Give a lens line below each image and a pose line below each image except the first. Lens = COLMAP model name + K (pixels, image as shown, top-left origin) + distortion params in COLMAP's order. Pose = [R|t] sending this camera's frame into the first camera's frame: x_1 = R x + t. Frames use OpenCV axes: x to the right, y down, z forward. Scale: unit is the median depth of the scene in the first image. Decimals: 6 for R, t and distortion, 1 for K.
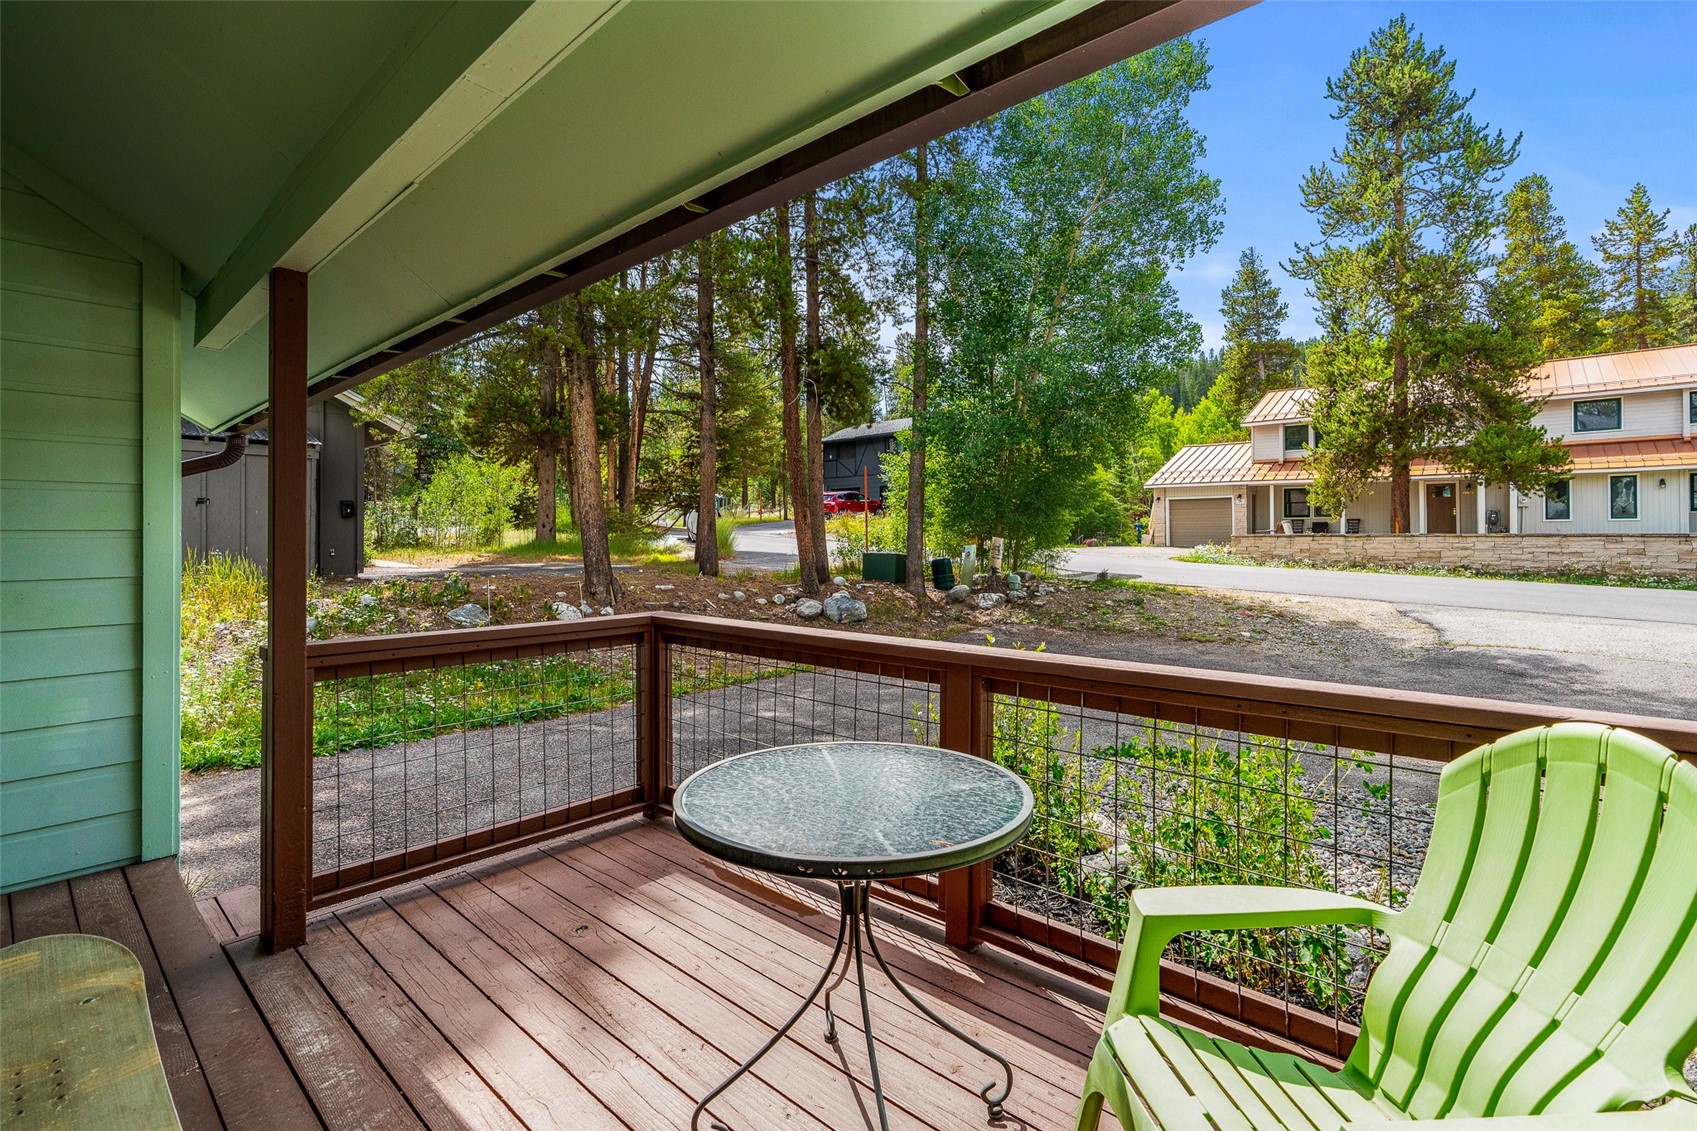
lens RADIAL K [[772.7, 0, 849.9], [0, 772.7, 540.2], [0, 0, 1]] dist [-0.001741, -0.000218]
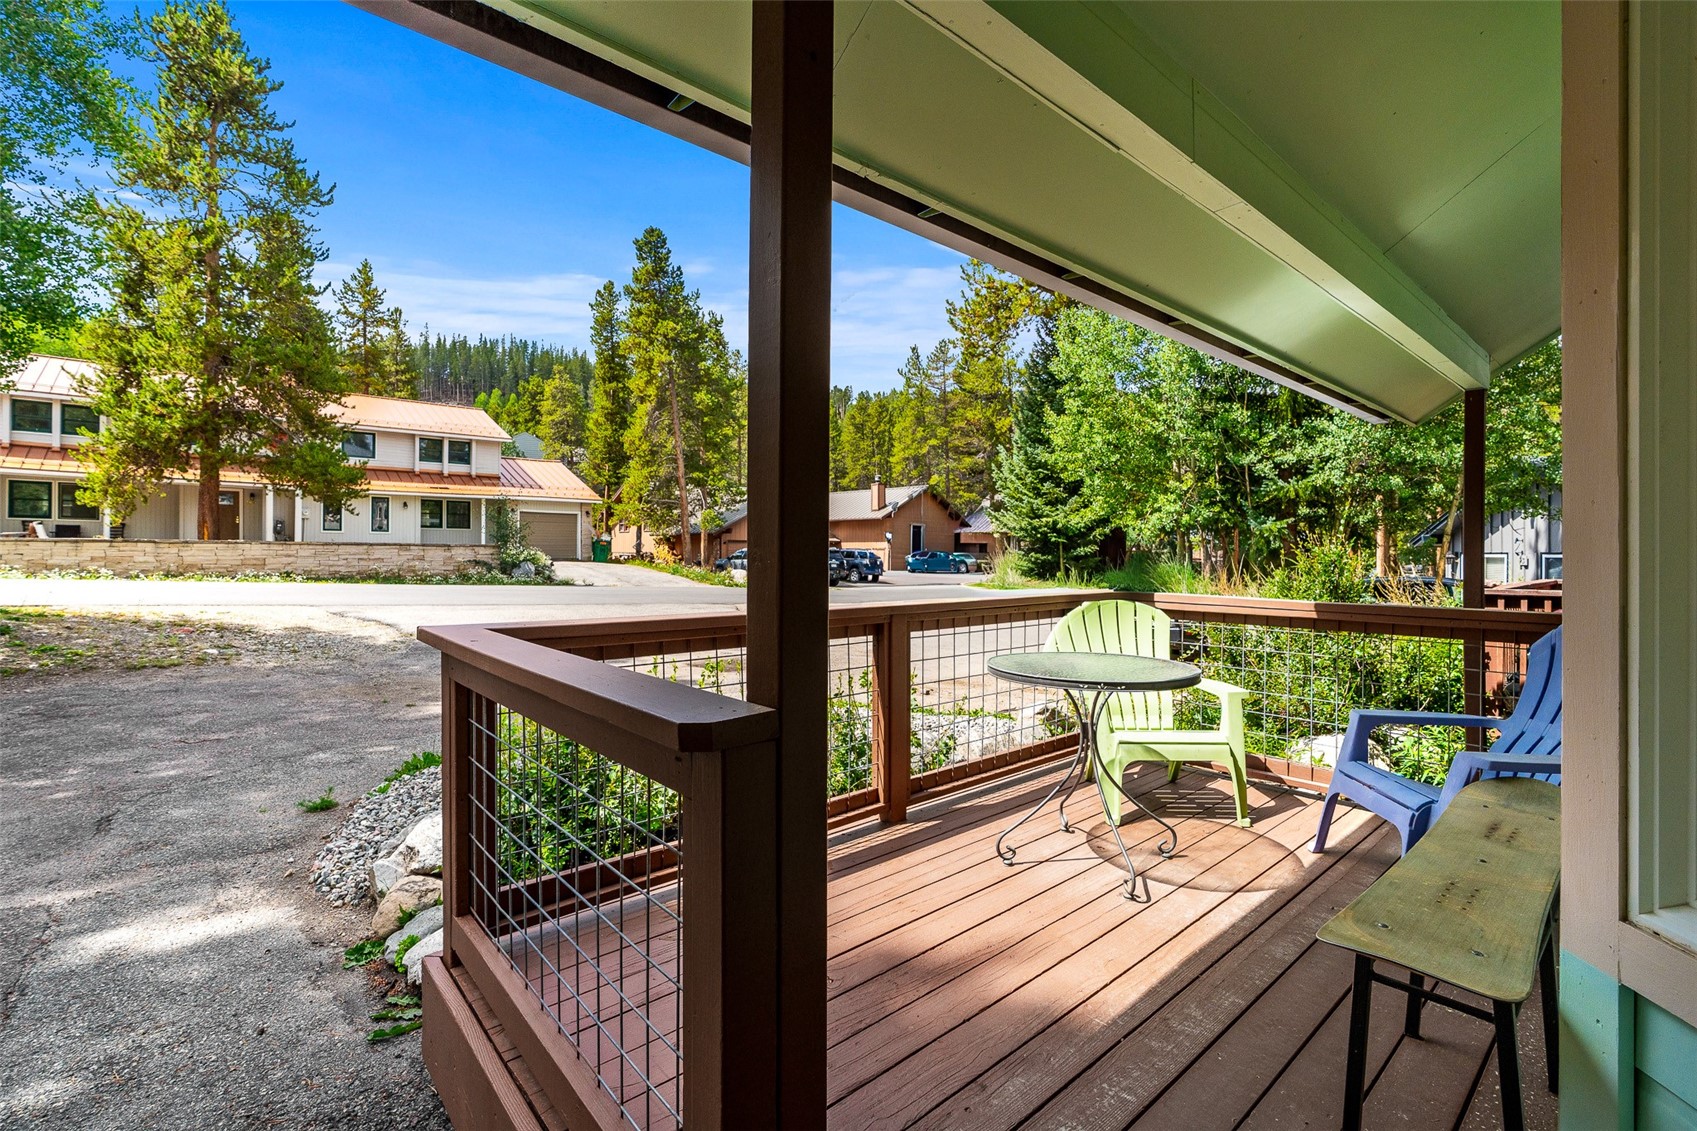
lens RADIAL K [[777.4, 0, 848.5], [0, 777.4, 565.5], [0, 0, 1]] dist [-0.002255, -0.000494]
pose [[0.102363, -0.012693, 0.994666, -0.165047], [-0.003621, 0.999907, 0.013133, 0.007336], [-0.994740, -0.004946, 0.102308, 0.126984]]
